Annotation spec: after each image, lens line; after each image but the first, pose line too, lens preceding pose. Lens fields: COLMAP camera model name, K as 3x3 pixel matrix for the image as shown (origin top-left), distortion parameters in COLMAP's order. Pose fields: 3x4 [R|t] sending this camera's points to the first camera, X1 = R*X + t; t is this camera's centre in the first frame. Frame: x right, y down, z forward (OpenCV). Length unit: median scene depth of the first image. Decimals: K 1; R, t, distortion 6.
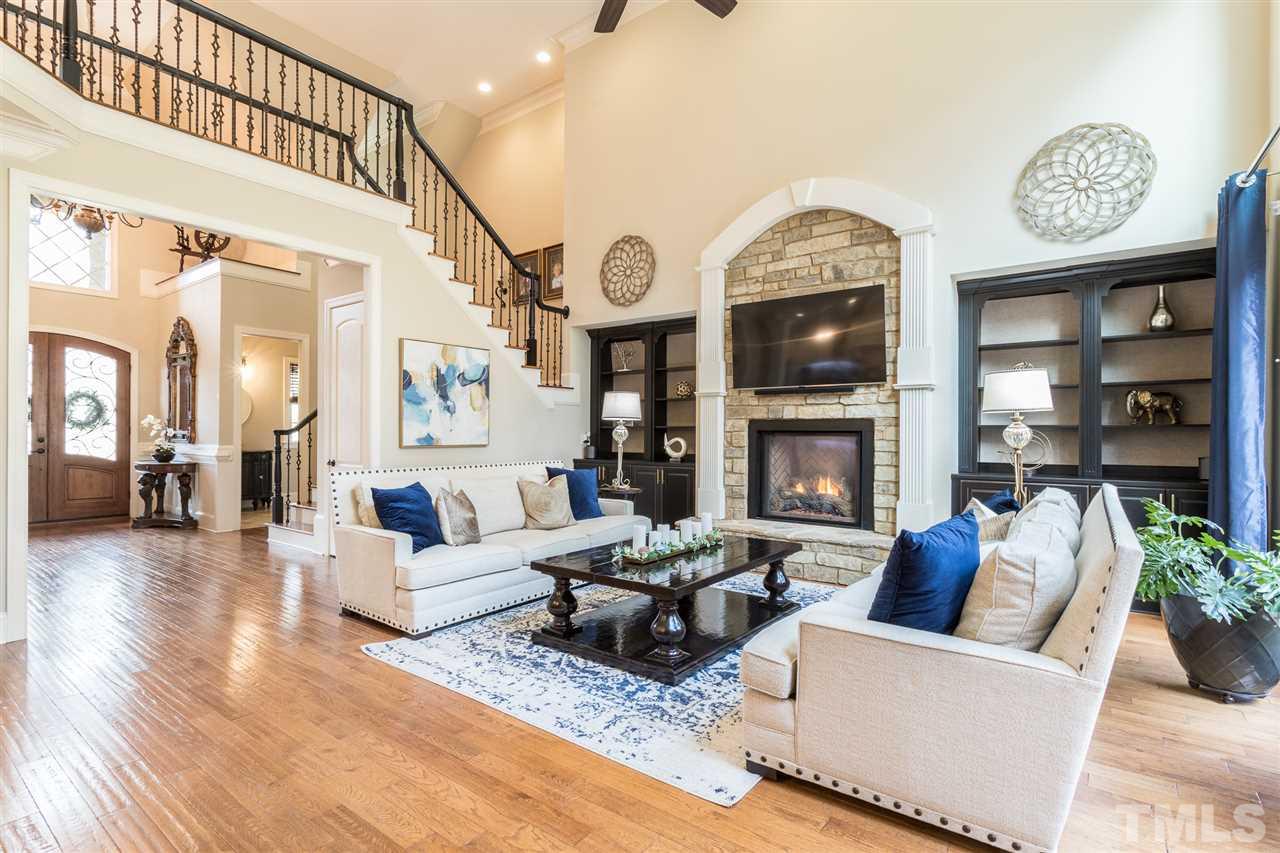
lens RADIAL K [[615.0, 0, 642.8], [0, 615.0, 428.8], [0, 0, 1]] dist [0.001275, 0.000496]
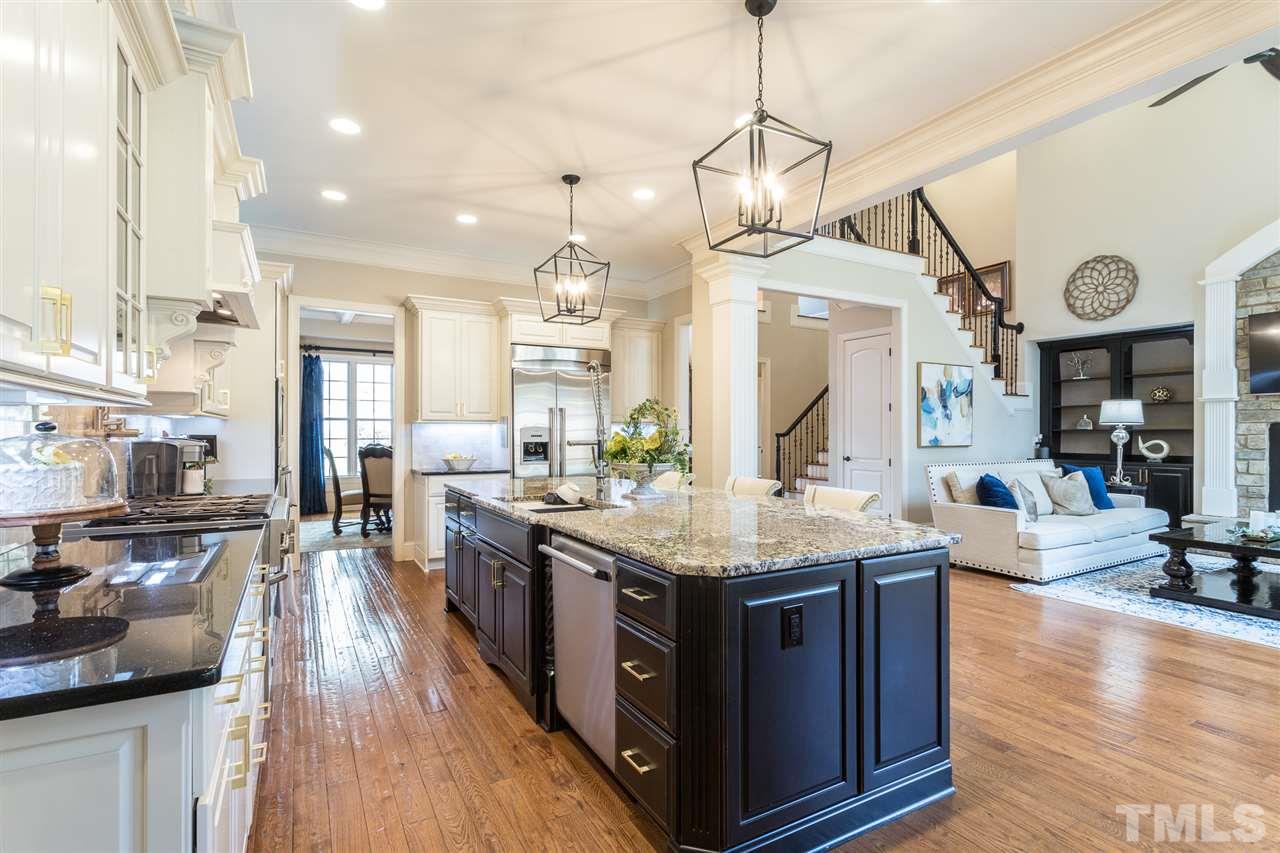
lens RADIAL K [[615.0, 0, 642.8], [0, 615.0, 428.8], [0, 0, 1]] dist [0.001275, 0.000496]
pose [[0.916192, -0.004768, -0.400711, -0.365284], [0.003632, 0.999987, -0.003595, -0.004975], [0.400723, 0.001838, 0.916197, -0.364080]]
